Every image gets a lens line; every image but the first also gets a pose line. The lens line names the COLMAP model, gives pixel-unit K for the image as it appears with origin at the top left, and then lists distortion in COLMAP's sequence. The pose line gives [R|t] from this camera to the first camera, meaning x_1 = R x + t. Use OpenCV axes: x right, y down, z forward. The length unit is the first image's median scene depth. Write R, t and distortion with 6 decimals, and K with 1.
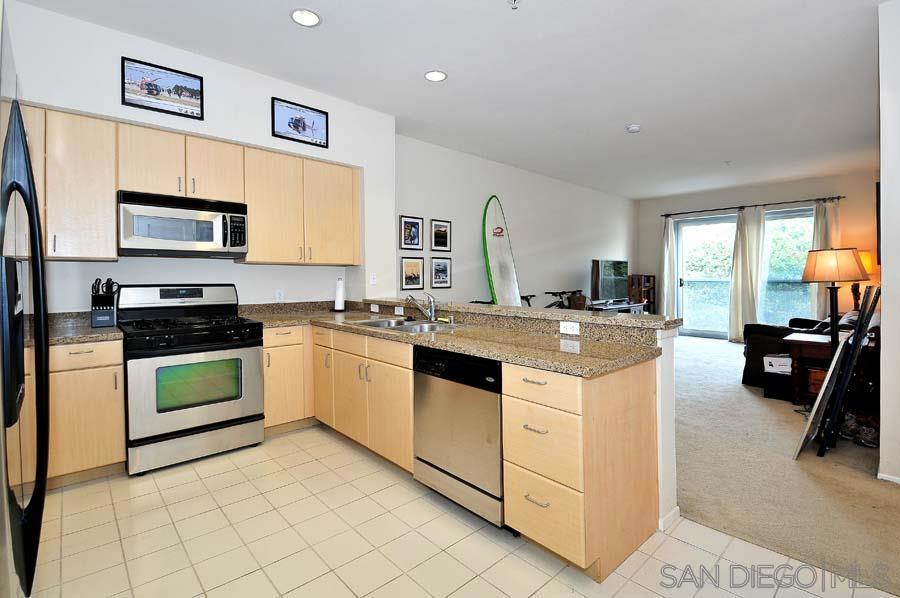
lens RADIAL K [[365.7, 0, 431.1], [0, 365.7, 289.0], [0, 0, 1]] dist [0.000384, -0.000068]
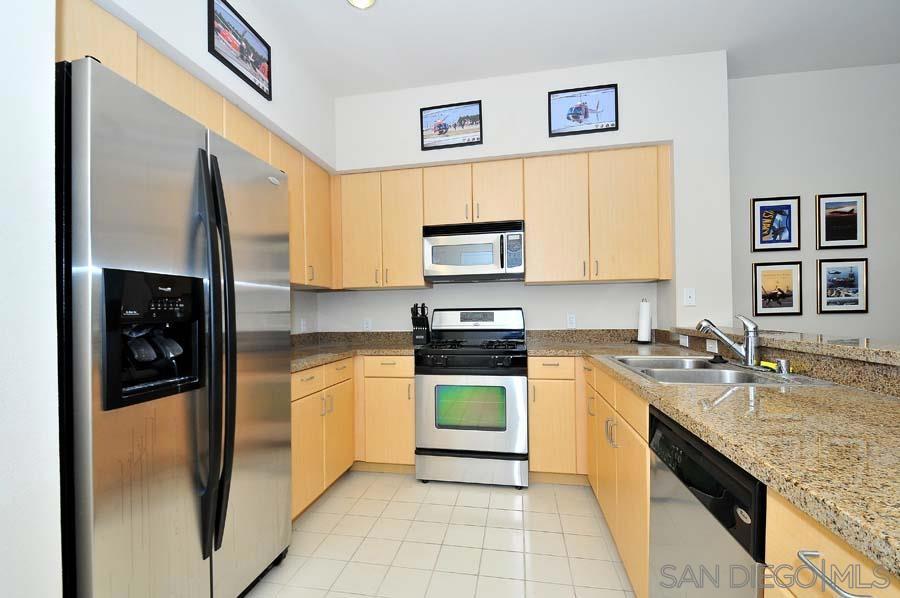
lens RADIAL K [[396.0, 0, 467.8], [0, 396.0, 311.0], [0, 0, 1]] dist [0.002745, -0.019514]
pose [[0.659858, -0.009001, -0.751337, 0.140681], [-0.008417, 0.999777, -0.019369, 0.016306], [0.751343, 0.019105, 0.659635, 0.237079]]
